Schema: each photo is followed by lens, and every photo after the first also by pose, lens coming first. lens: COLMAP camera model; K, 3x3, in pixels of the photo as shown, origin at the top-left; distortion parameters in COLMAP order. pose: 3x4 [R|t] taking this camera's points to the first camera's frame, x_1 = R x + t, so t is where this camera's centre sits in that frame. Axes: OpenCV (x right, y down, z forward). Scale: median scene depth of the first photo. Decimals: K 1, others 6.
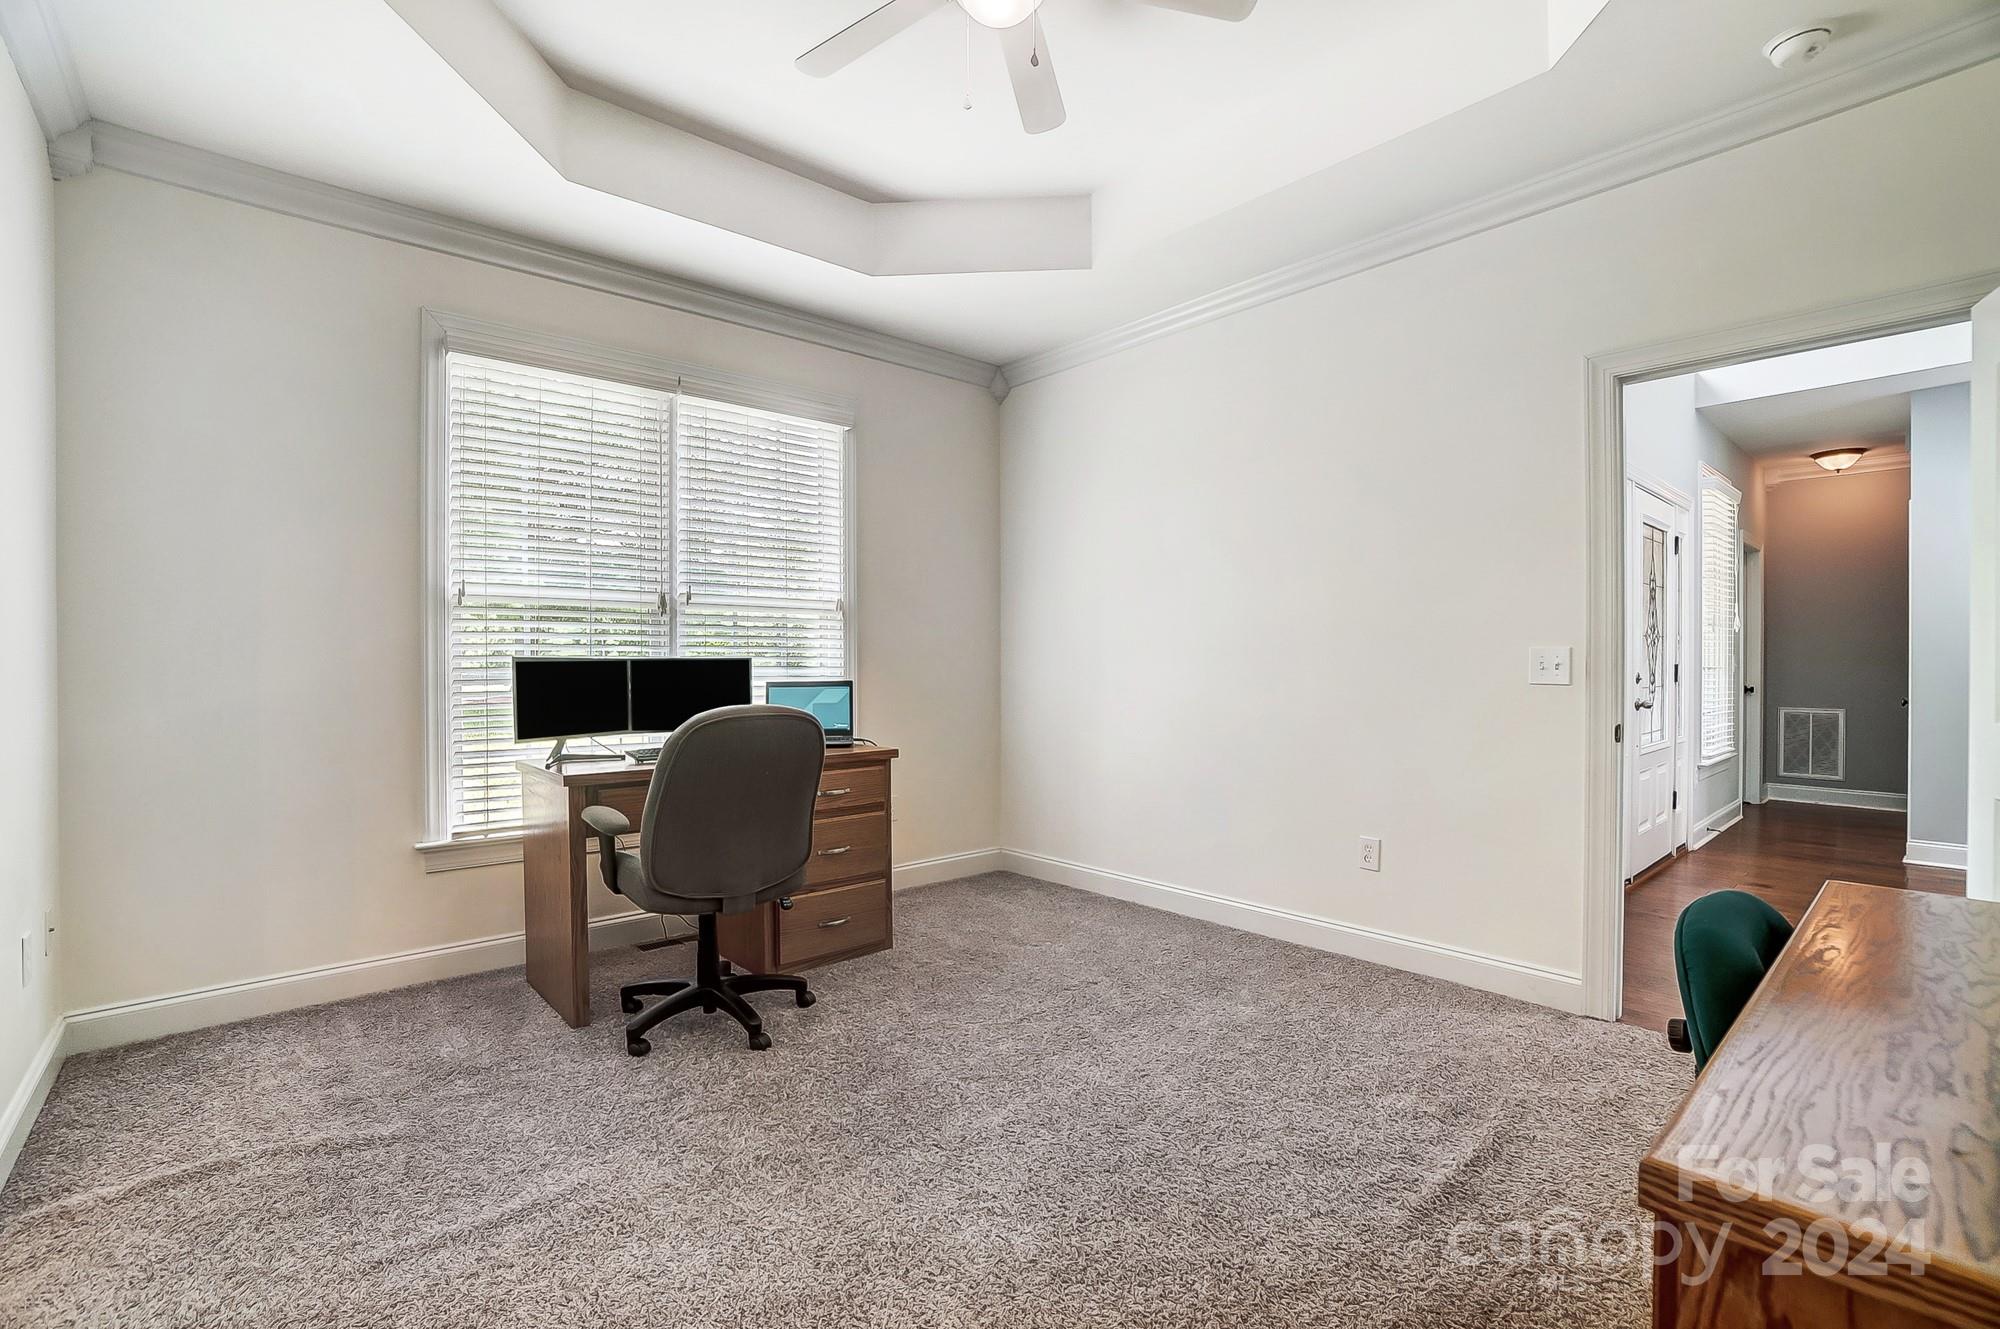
lens RADIAL K [[893.5, 0, 1001.0], [0, 893.5, 663.2], [0, 0, 1]] dist [-0.060238, 0.017899]
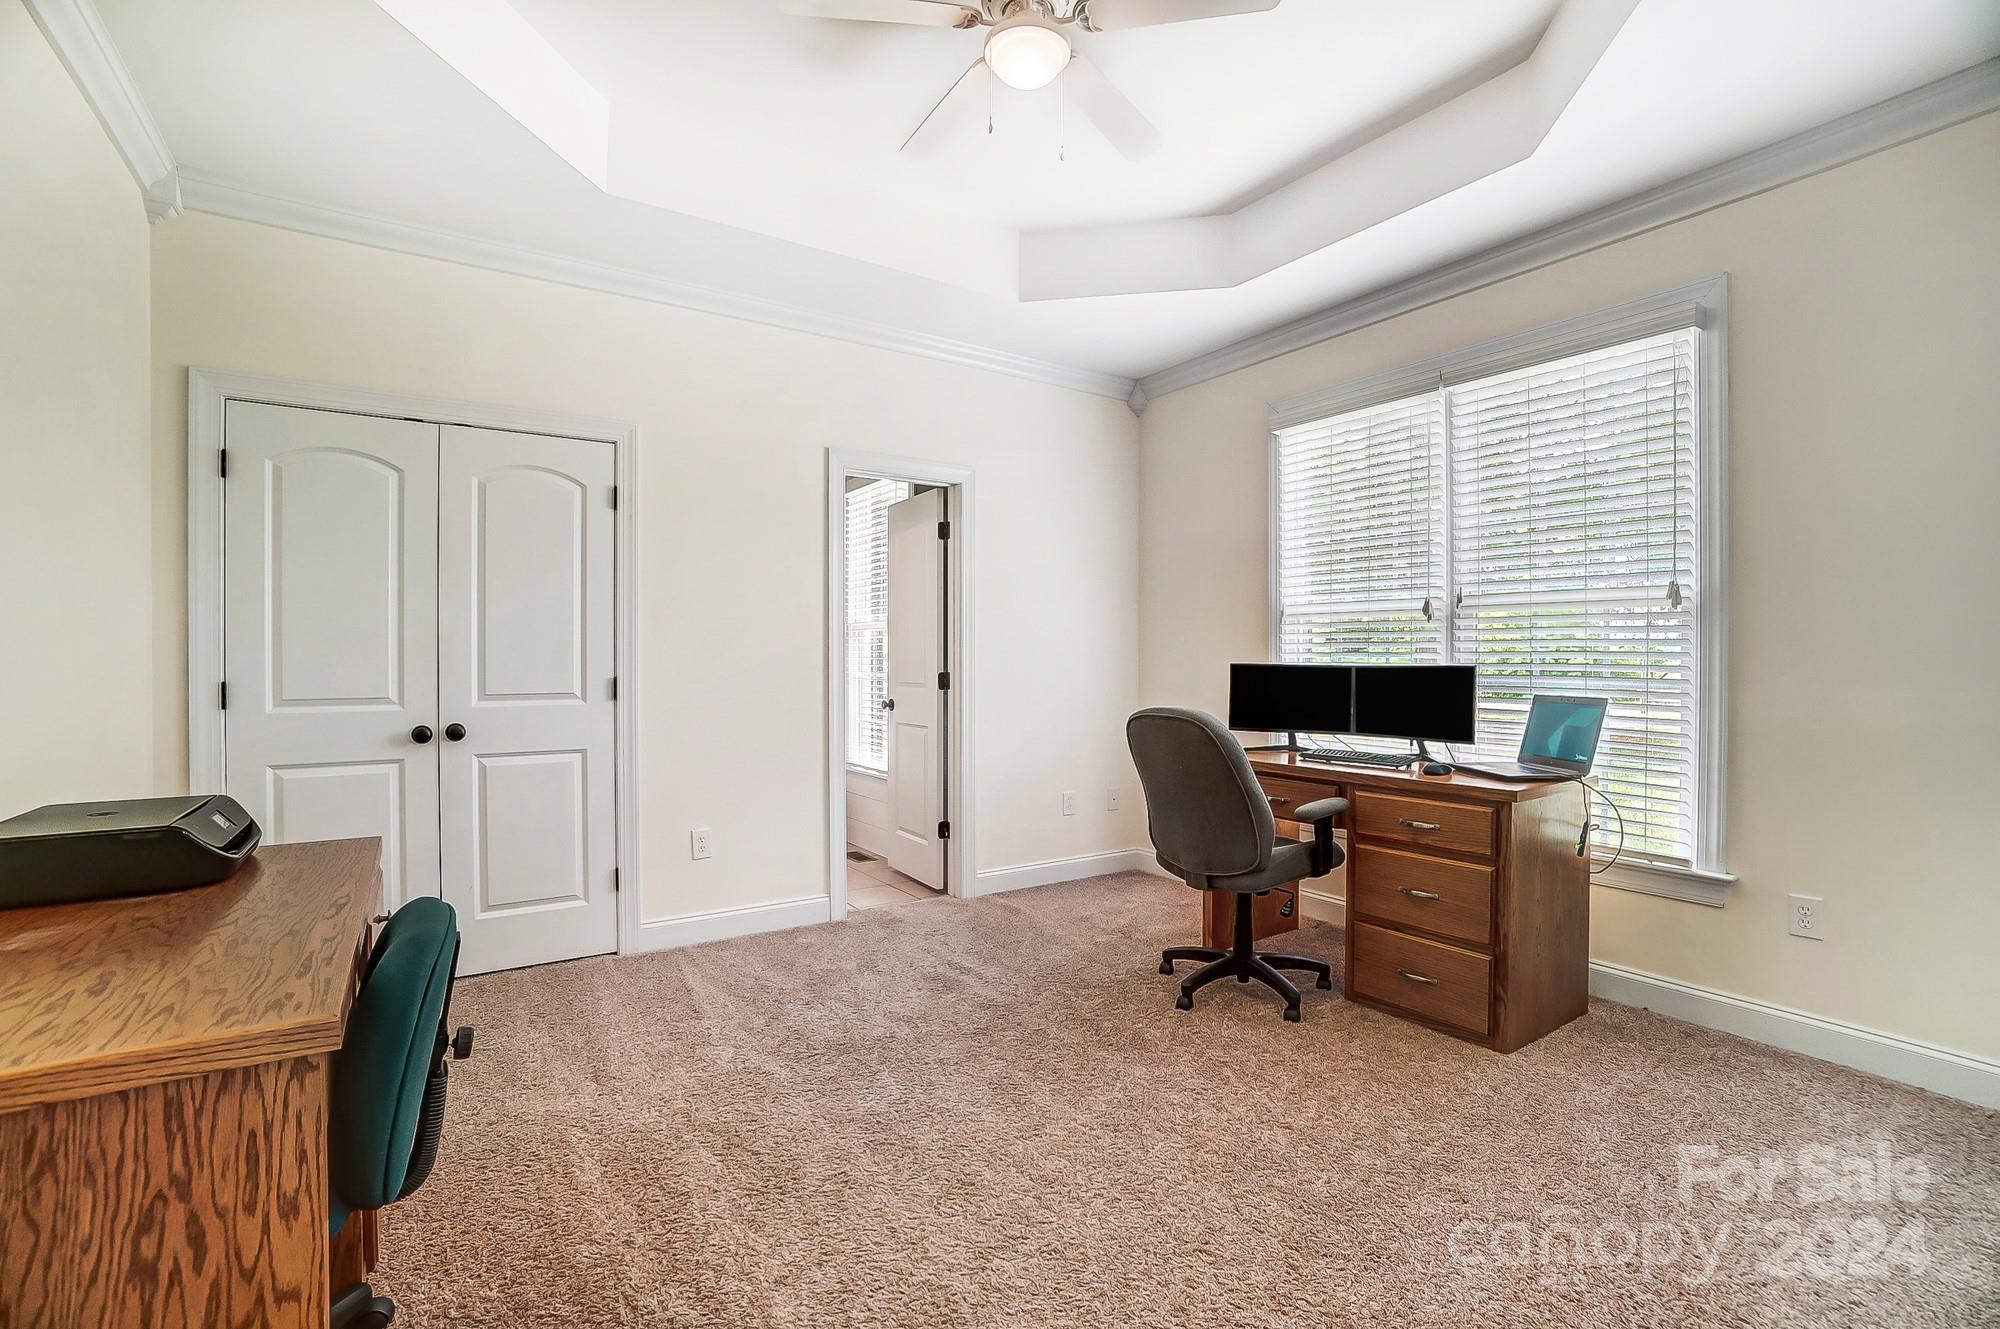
lens RADIAL K [[893.5, 0, 1003.5], [0, 893.5, 672.2], [0, 0, 1]] dist [-0.060238, 0.017899]
pose [[-0.133817, 0.007418, -0.990978, 0.696559], [-0.009969, 0.999911, 0.008831, -0.002195], [0.990956, 0.011061, -0.133731, 0.722032]]
